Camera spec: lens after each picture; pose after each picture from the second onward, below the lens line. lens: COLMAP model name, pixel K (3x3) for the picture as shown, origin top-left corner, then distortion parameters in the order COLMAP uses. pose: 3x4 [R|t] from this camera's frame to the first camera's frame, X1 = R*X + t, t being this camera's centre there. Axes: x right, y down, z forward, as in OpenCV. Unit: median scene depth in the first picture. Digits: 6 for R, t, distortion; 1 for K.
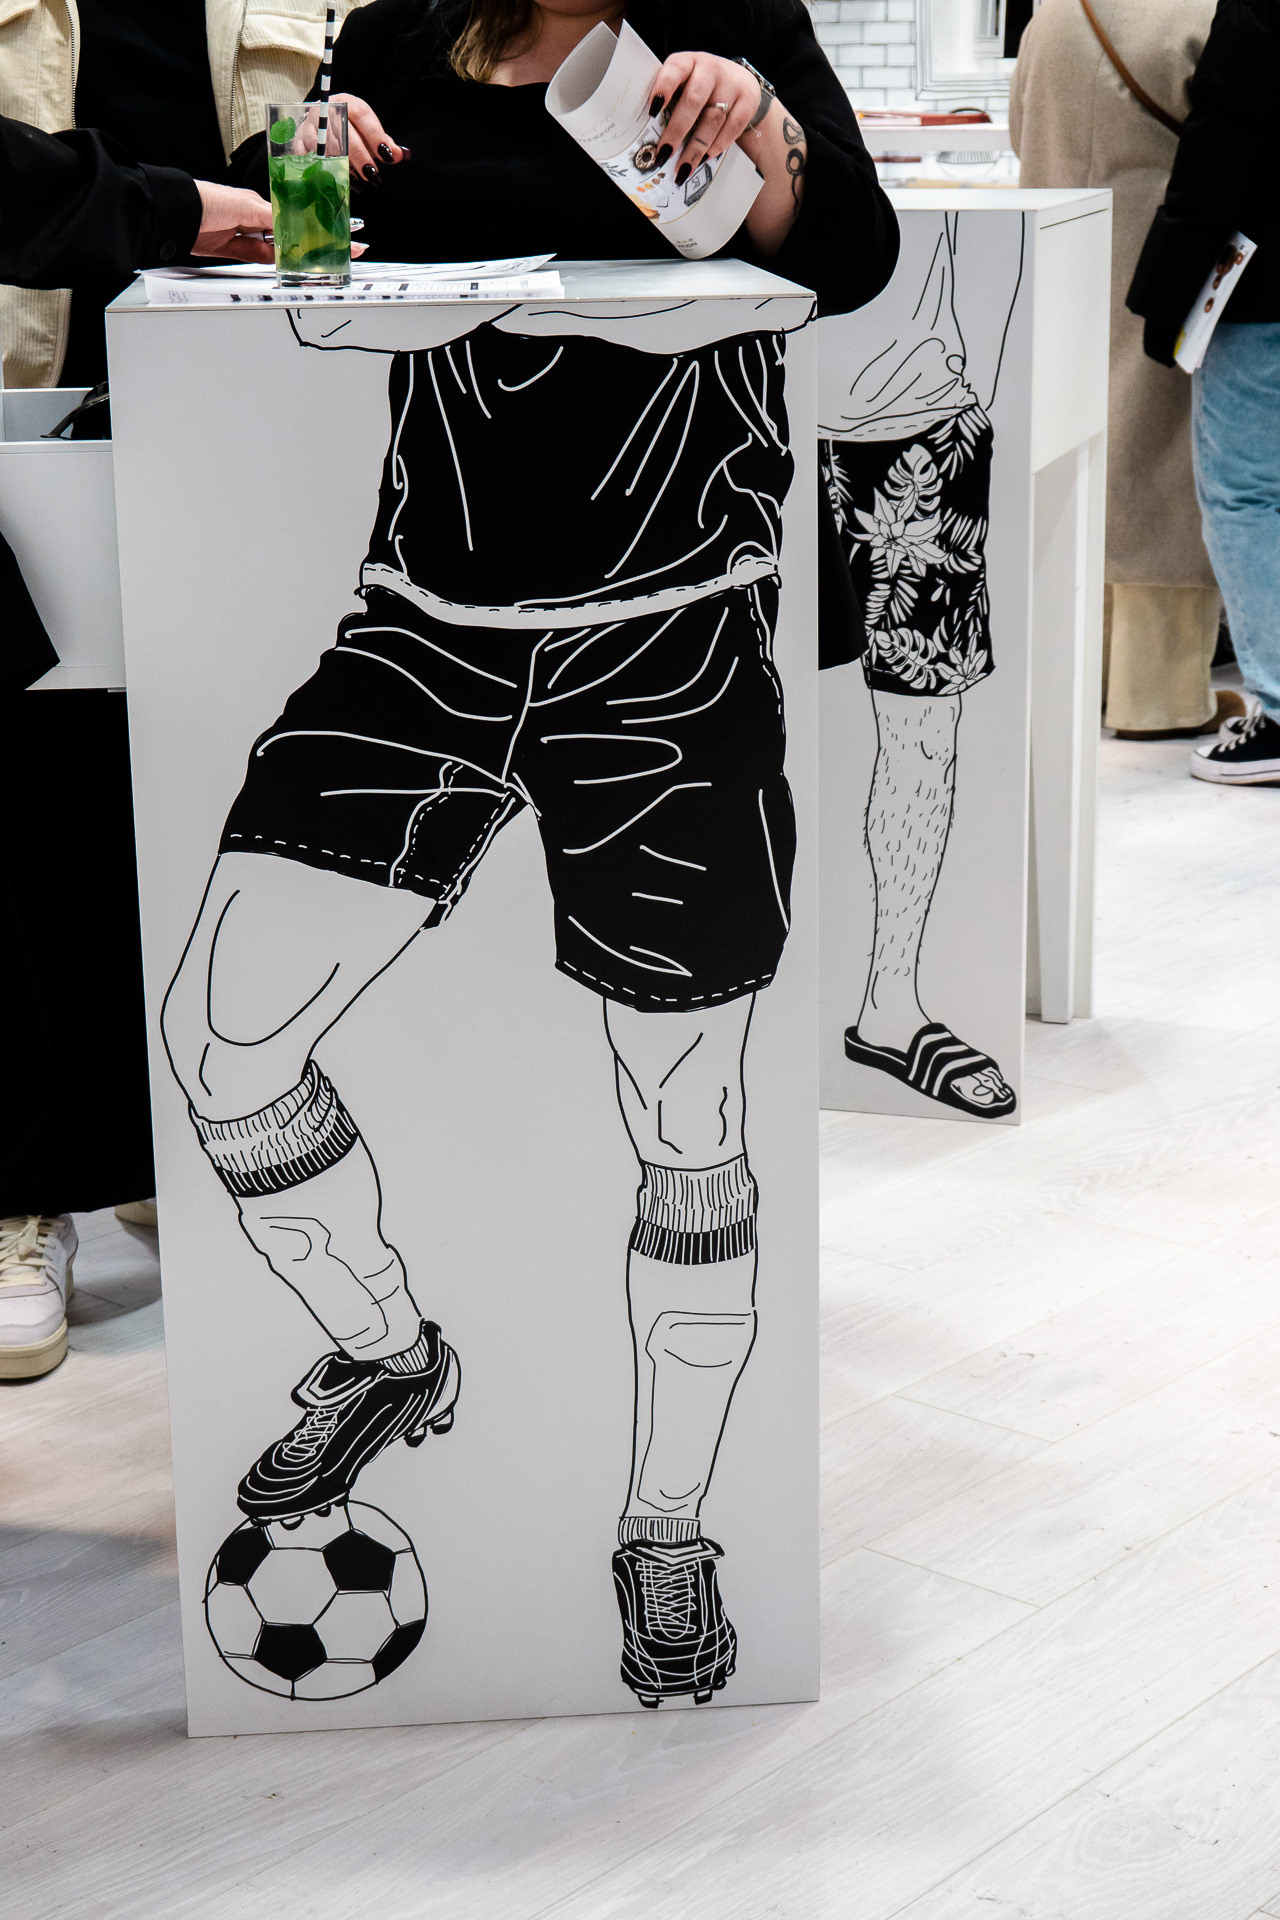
lens RADIAL K [[3337.0, 0, 639.6], [0, 3337.0, 960.9], [0, 0, 1]] dist [-0.010602, 0.000000]
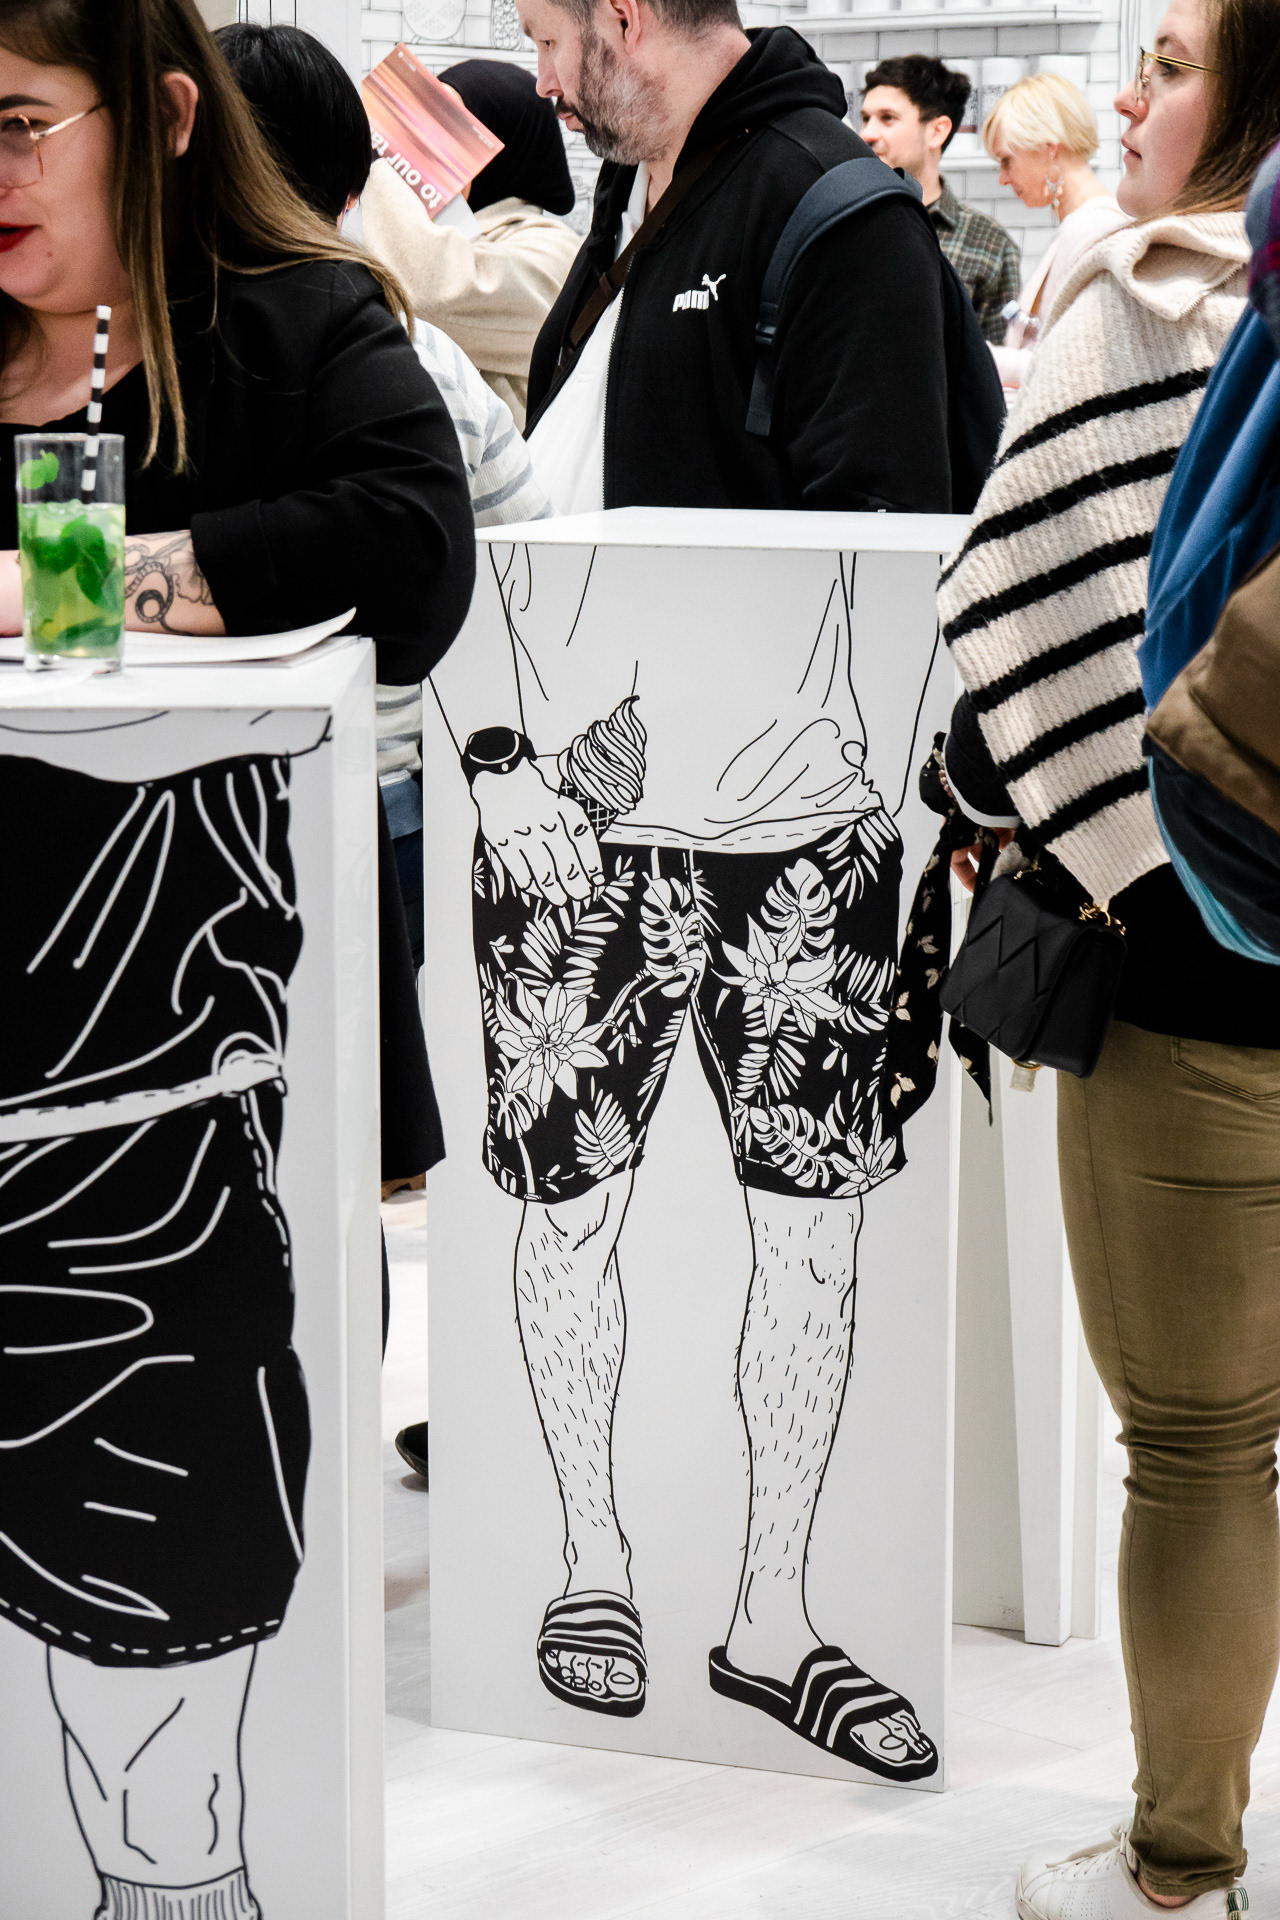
lens RADIAL K [[4518.3, 0, 640.1], [0, 4518.3, 958.9], [0, 0, 1]] dist [-0.005497, 0.000000]
pose [[0.997890, 0.024187, -0.060258, 0.171217], [-0.030829, 0.993247, -0.111845, -0.030986], [0.057146, 0.113467, 0.991897, 0.009227]]
